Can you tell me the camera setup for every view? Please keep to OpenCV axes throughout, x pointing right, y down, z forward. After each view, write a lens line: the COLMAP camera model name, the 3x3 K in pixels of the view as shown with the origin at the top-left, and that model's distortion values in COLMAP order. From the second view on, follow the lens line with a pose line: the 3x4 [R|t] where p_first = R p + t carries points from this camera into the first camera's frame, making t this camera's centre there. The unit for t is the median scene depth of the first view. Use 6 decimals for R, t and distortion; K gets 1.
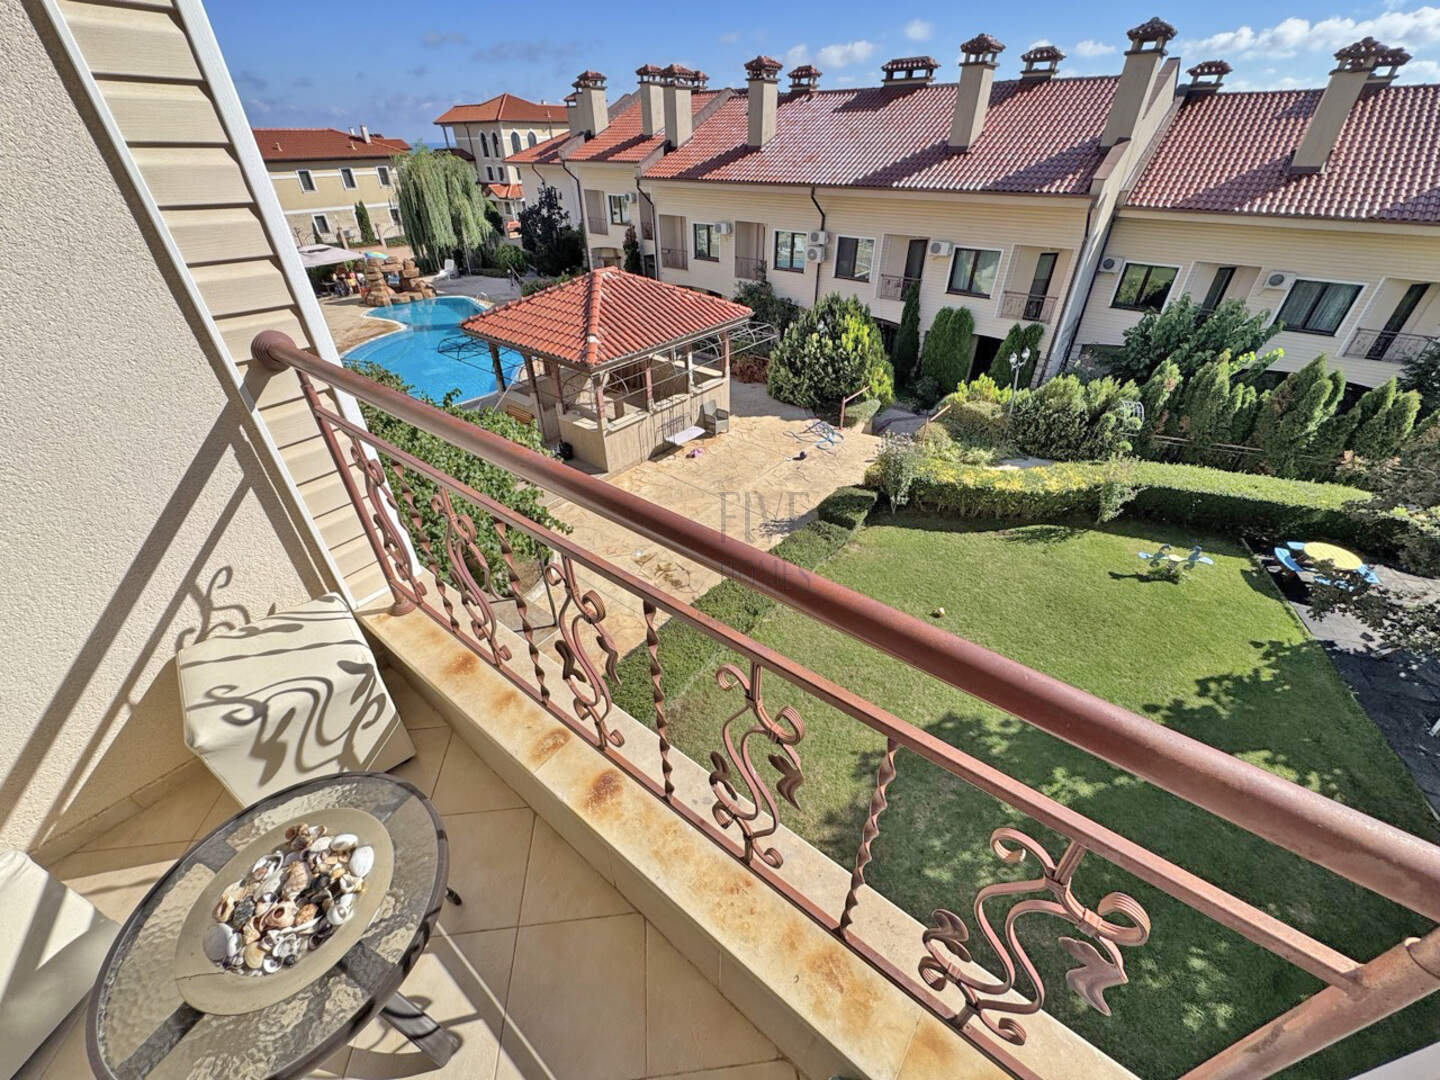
lens RADIAL K [[574.7, 0, 717.5], [0, 574.7, 538.2], [0, 0, 1]] dist [-0.000296, 0.000055]
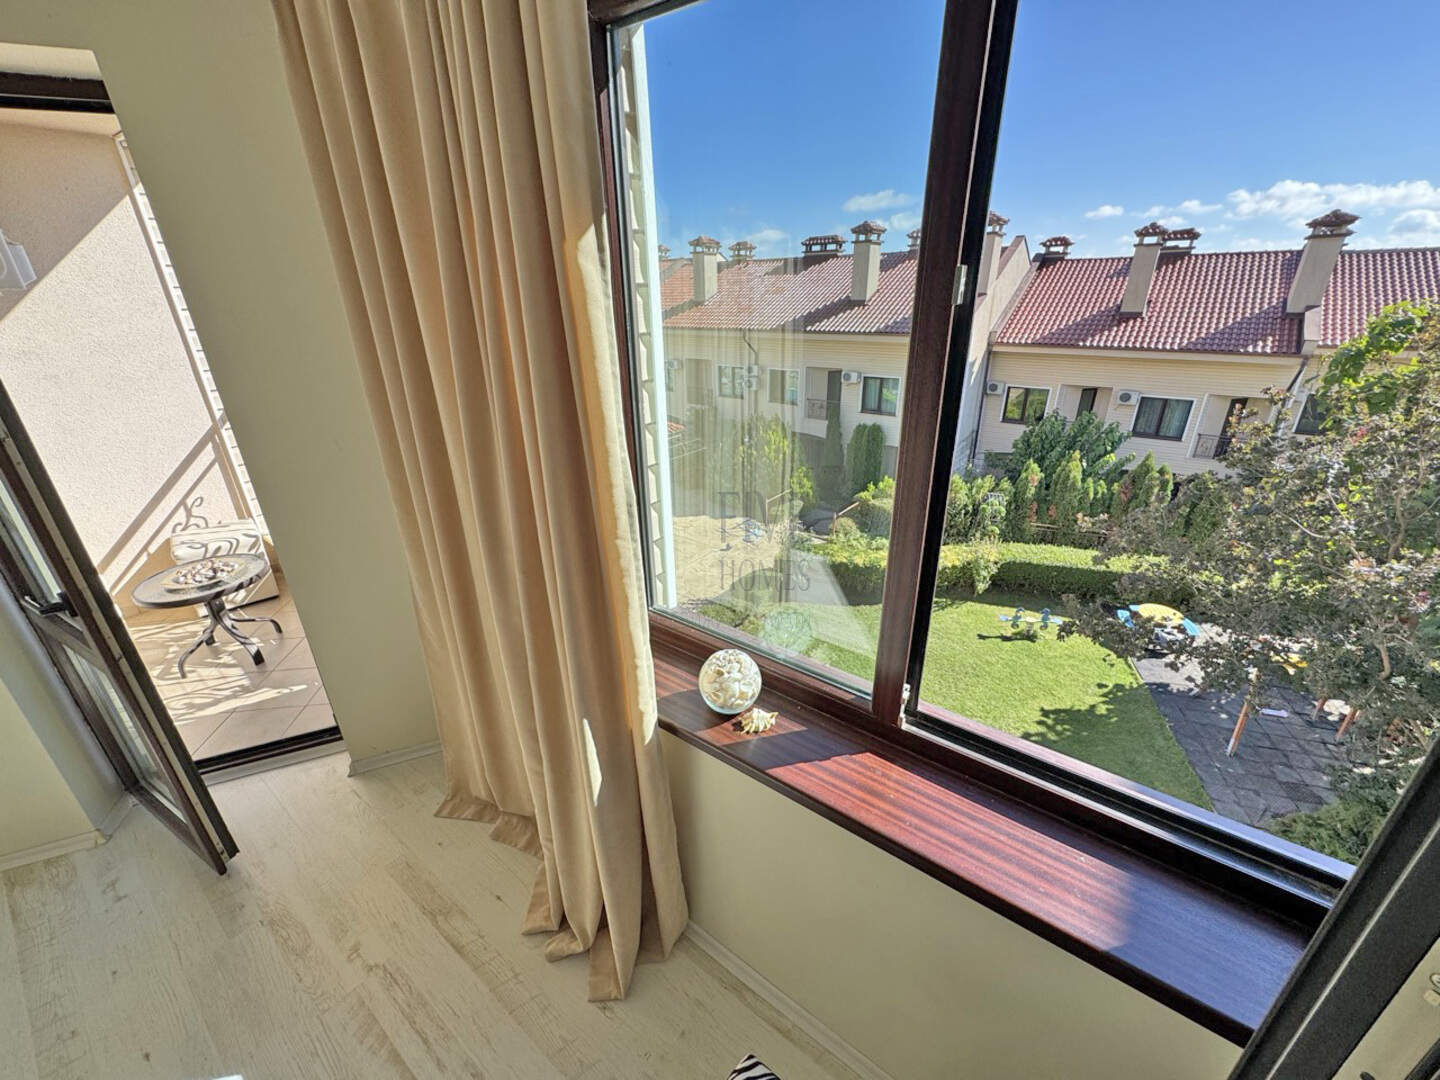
lens RADIAL K [[576.5, 0, 716.6], [0, 576.5, 538.2], [0, 0, 1]] dist [-0.003510, -0.000085]
pose [[0.999764, -0.017626, 0.012699, 0.105414], [0.019830, 0.979155, -0.202142, 0.065564], [-0.008871, 0.202346, 0.979274, -0.110650]]
